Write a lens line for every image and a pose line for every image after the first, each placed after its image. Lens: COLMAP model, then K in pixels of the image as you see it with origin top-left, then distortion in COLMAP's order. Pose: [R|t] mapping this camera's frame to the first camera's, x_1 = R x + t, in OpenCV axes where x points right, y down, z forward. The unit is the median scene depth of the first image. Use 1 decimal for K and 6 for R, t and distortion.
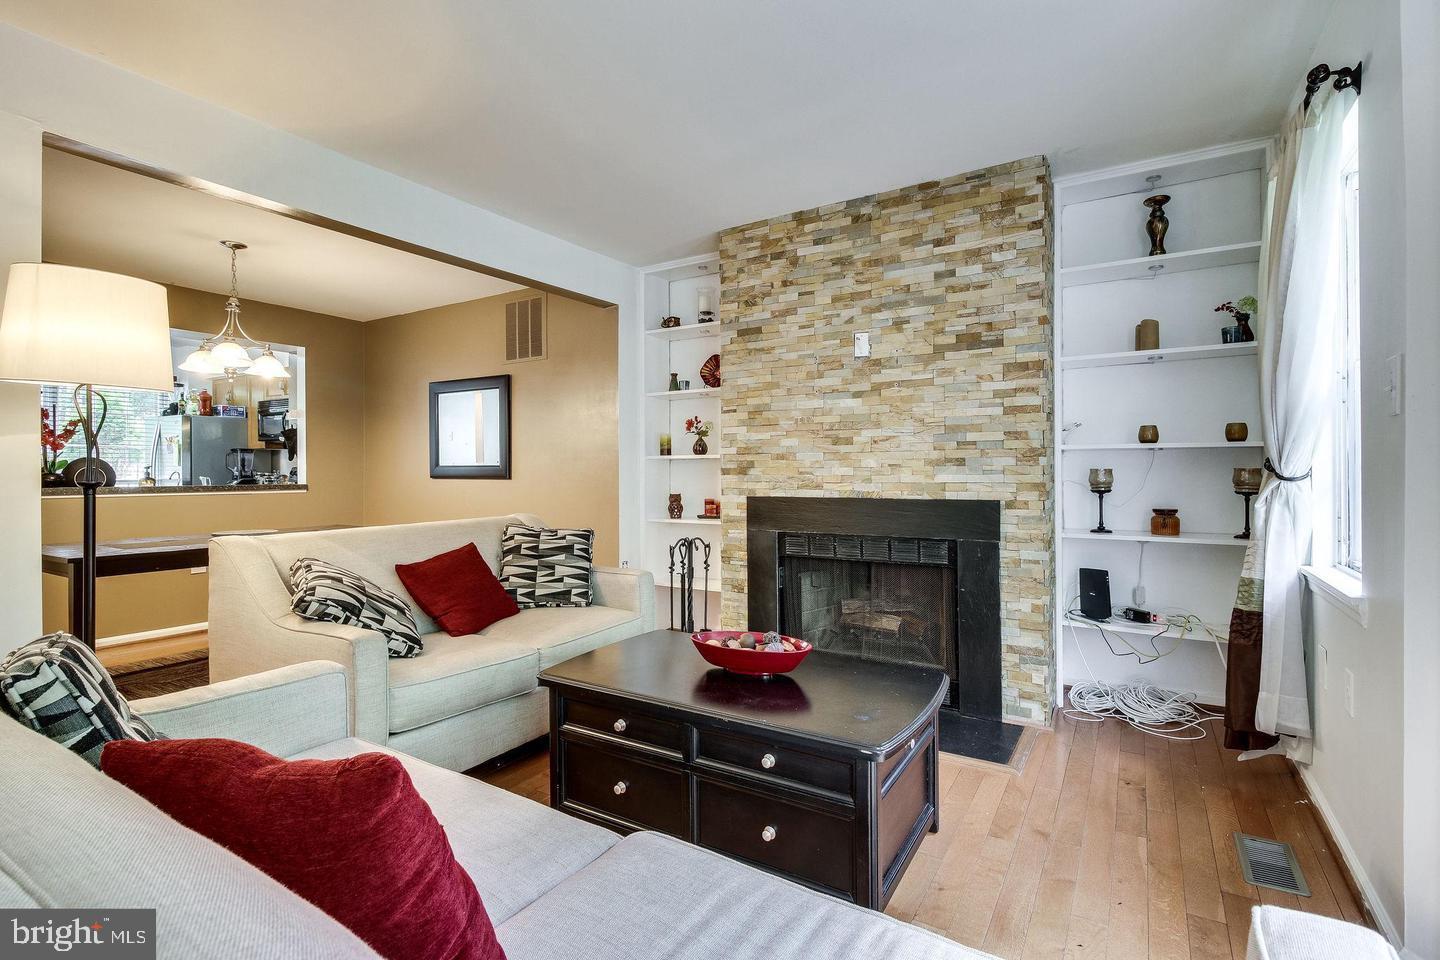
lens RADIAL K [[671.7, 0, 728.9], [0, 671.7, 467.8], [0, 0, 1]] dist [0.012775, -0.000167]
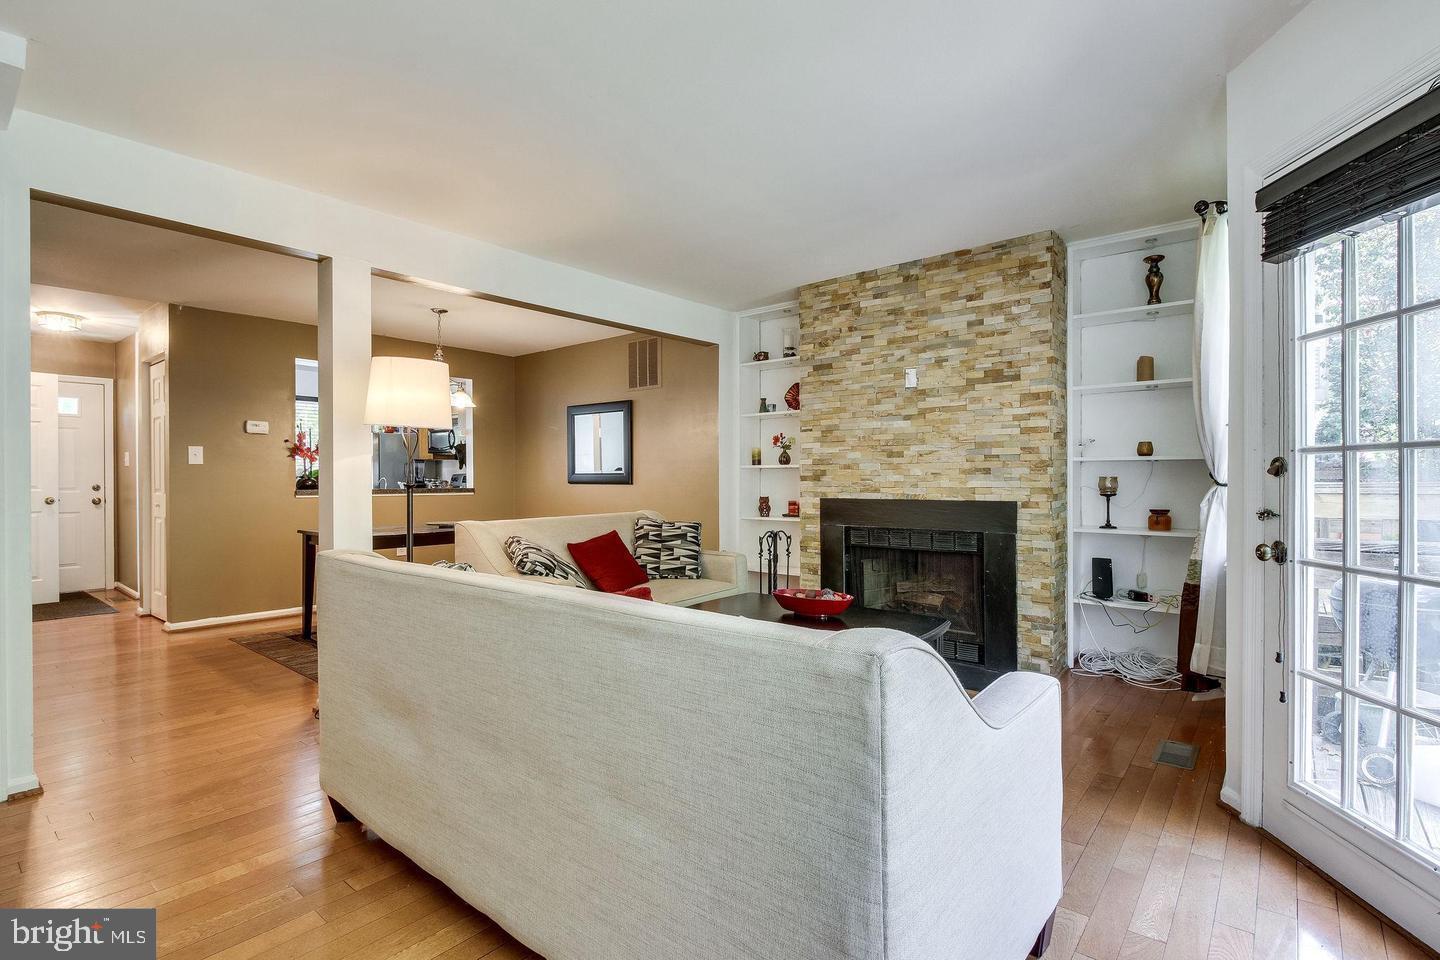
lens RADIAL K [[675.4, 0, 727.0], [0, 675.4, 479.9], [0, 0, 1]] dist [0.000003, -0.000020]
pose [[0.989990, 0.001797, -0.141123, 0.036534], [-0.000682, 0.999968, 0.007946, -0.002025], [0.141133, -0.007770, 0.989960, -0.314594]]
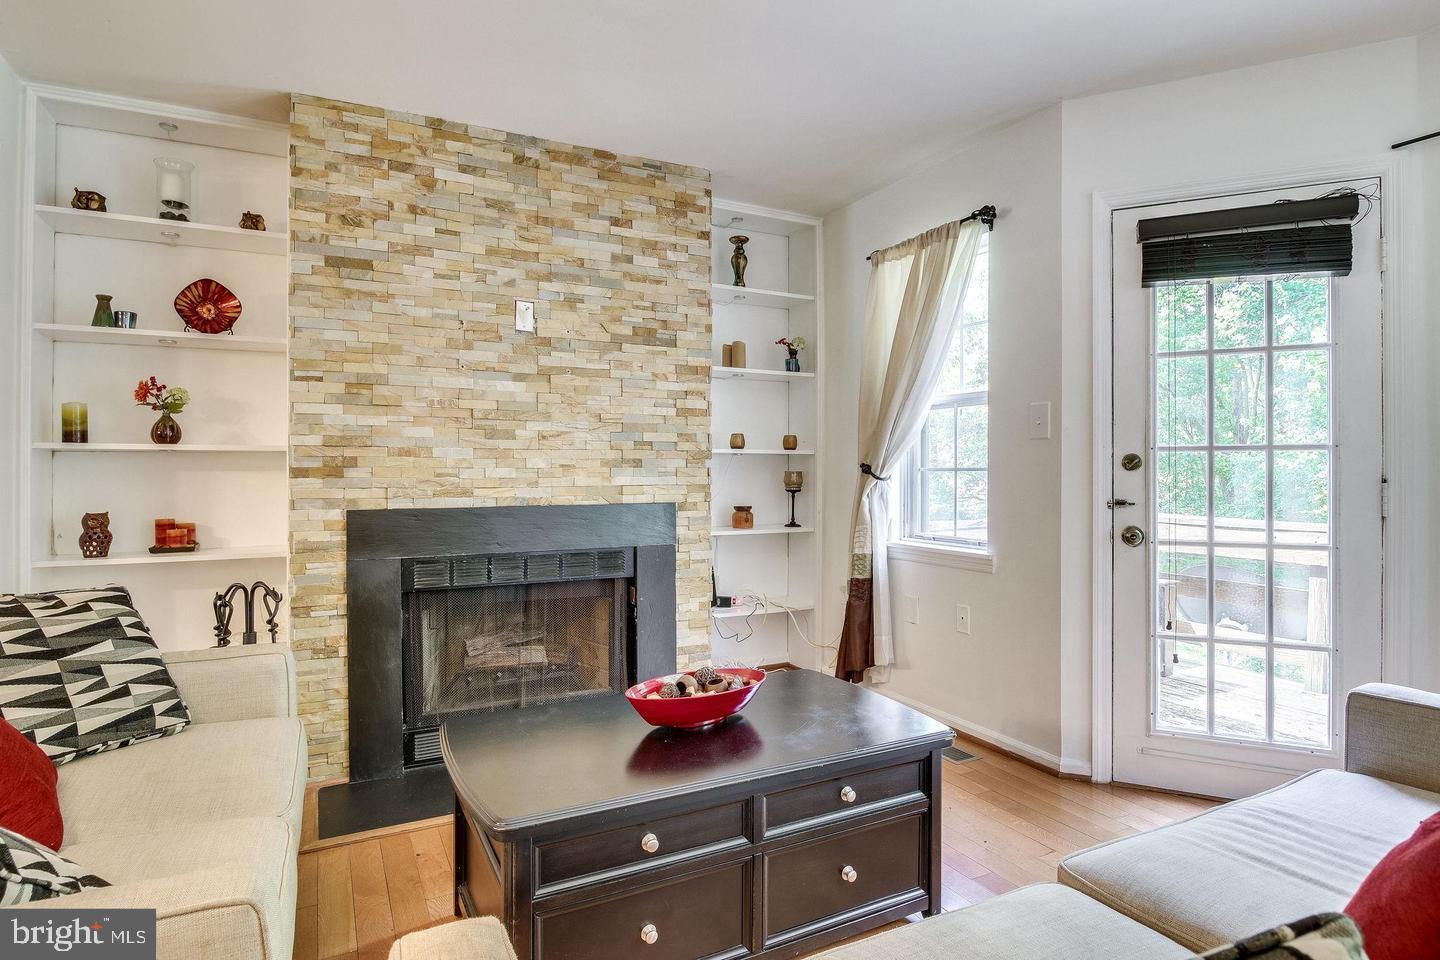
lens RADIAL K [[775.6, 0, 715.7], [0, 775.6, 468.9], [0, 0, 1]] dist [-0.003101, -0.001219]
pose [[0.522358, 0.007965, 0.852689, -0.492638], [-0.005220, 0.999968, -0.006143, 0.005164], [-0.852710, -0.001242, 0.522382, 0.326338]]
